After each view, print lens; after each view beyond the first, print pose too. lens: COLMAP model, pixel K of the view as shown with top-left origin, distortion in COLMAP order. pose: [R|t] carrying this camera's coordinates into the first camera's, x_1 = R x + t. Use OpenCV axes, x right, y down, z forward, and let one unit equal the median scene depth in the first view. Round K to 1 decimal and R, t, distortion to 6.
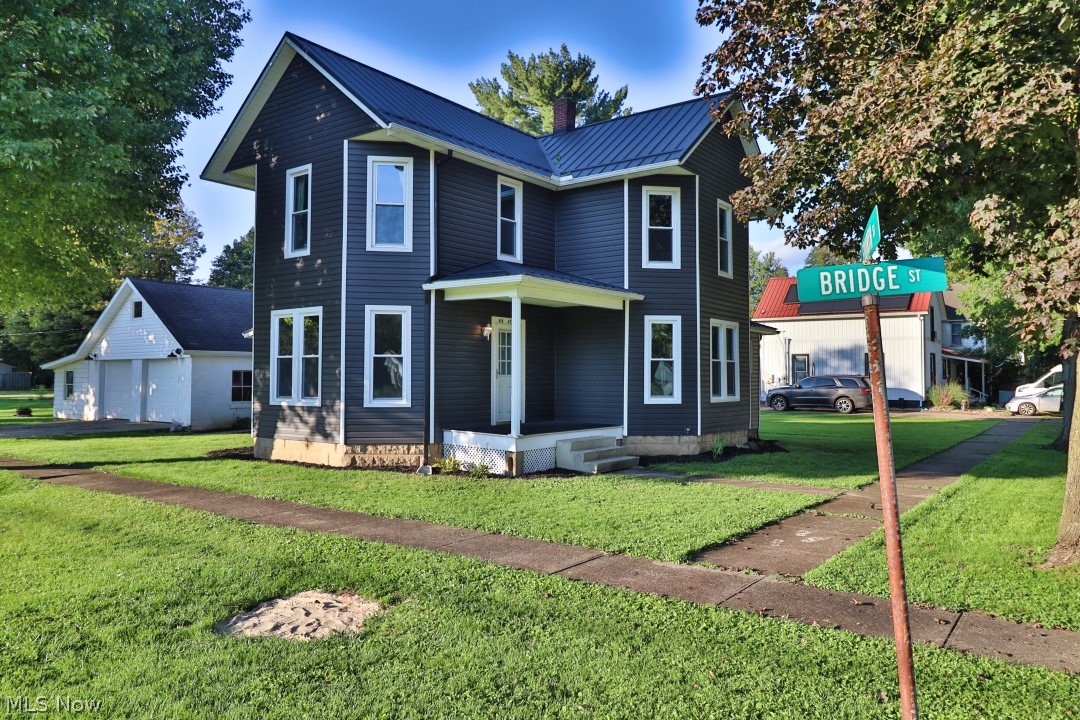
lens RADIAL K [[762.1, 0, 540.0], [0, 762.1, 360.0], [0, 0, 1]] dist [0.077338, 0.000443]
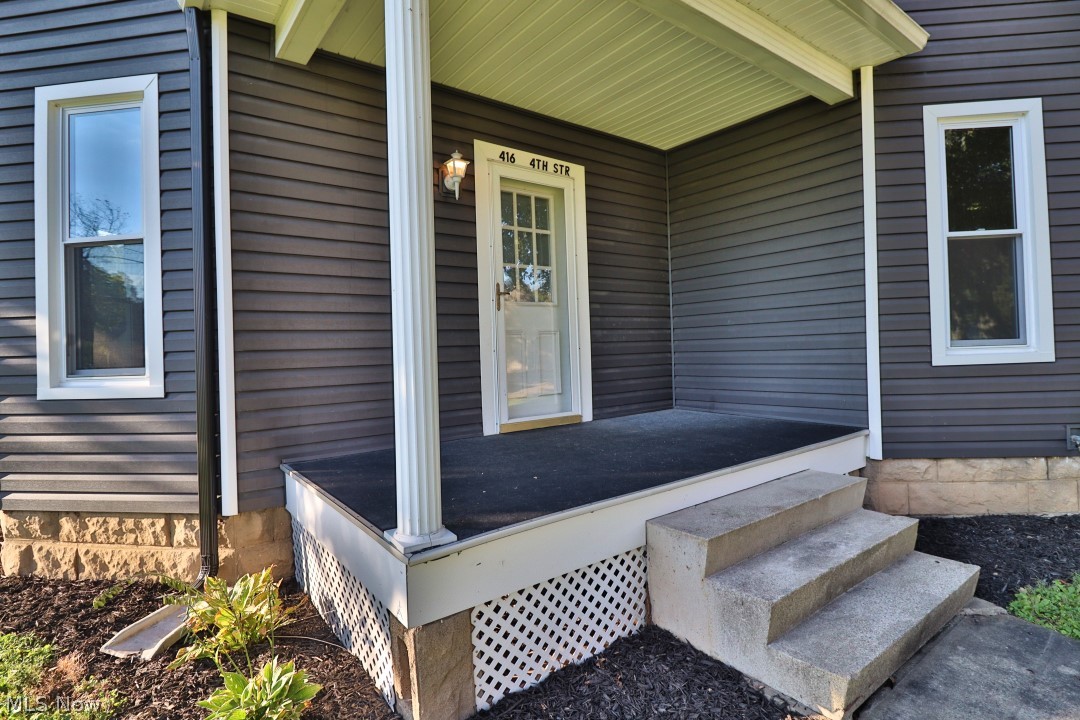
lens RADIAL K [[549.4, 0, 549.2], [0, 549.4, 344.7], [0, 0, 1]] dist [-0.014846, -0.000201]
pose [[0.965868, -0.034557, -0.256721, 0.034564], [0.040412, 0.999029, 0.017565, 0.037083], [0.255865, -0.027341, 0.966326, 0.721127]]
